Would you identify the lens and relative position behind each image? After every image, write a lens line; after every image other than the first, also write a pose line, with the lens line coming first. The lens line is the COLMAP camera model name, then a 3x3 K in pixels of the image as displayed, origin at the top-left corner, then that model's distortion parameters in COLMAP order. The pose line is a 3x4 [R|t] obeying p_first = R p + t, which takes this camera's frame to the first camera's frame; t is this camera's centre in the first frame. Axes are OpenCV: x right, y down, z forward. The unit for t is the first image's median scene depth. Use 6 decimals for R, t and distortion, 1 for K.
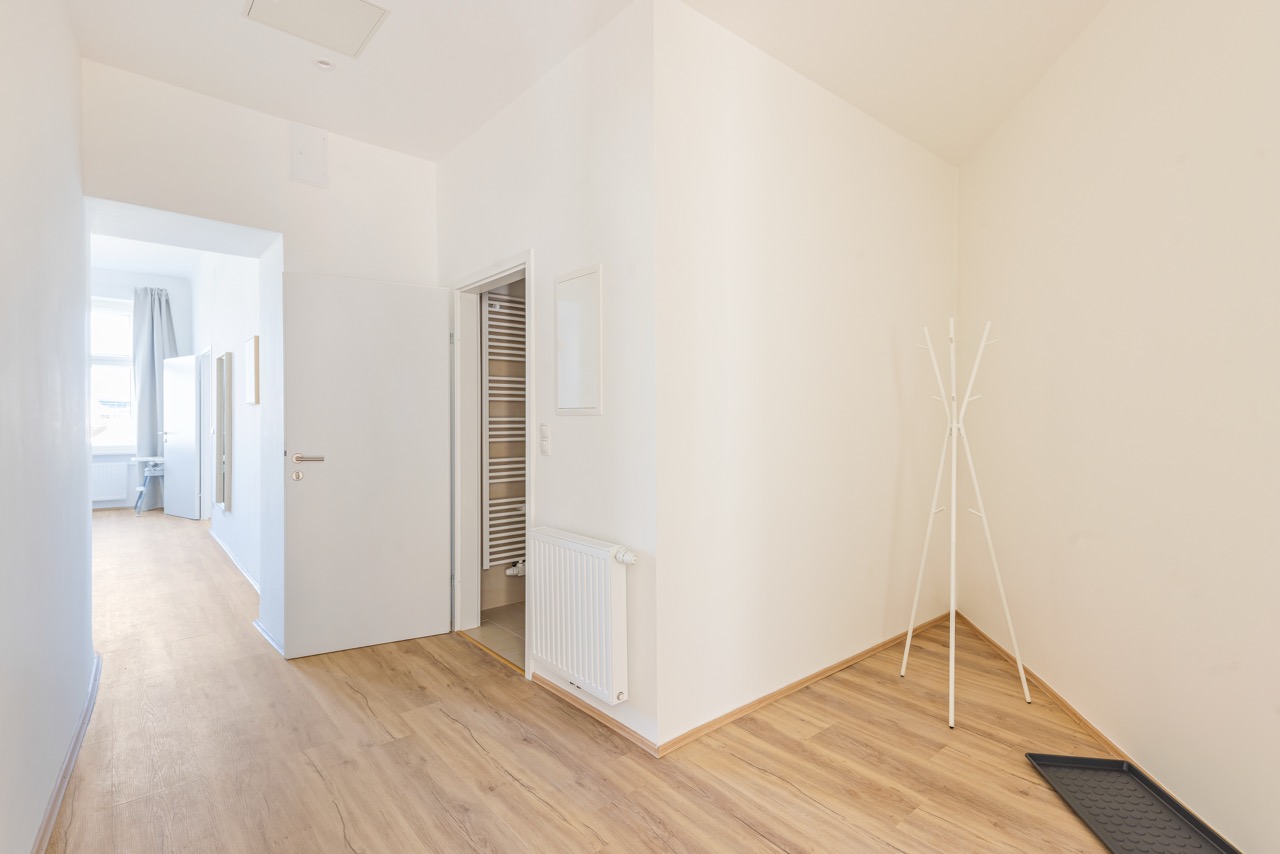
lens RADIAL K [[614.3, 0, 640.5], [0, 614.3, 426.6], [0, 0, 1]] dist [0.000656, 0.000276]
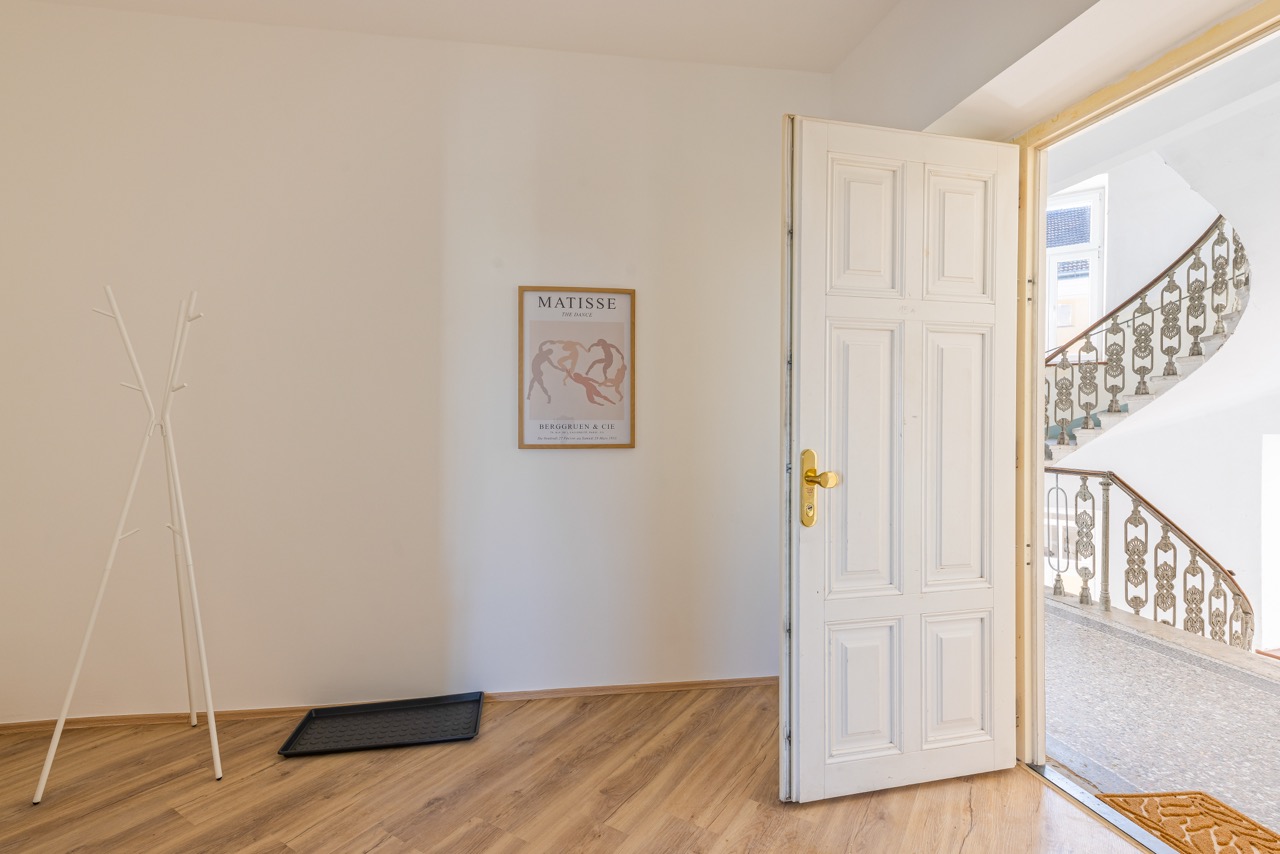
lens RADIAL K [[614.3, 0, 640.1], [0, 614.3, 423.6], [0, 0, 1]] dist [0.000656, 0.000276]
pose [[-0.324964, -0.008434, 0.945689, -0.509482], [0.001847, 0.999953, 0.009553, -0.001337], [-0.945725, 0.004851, -0.324933, 0.722903]]
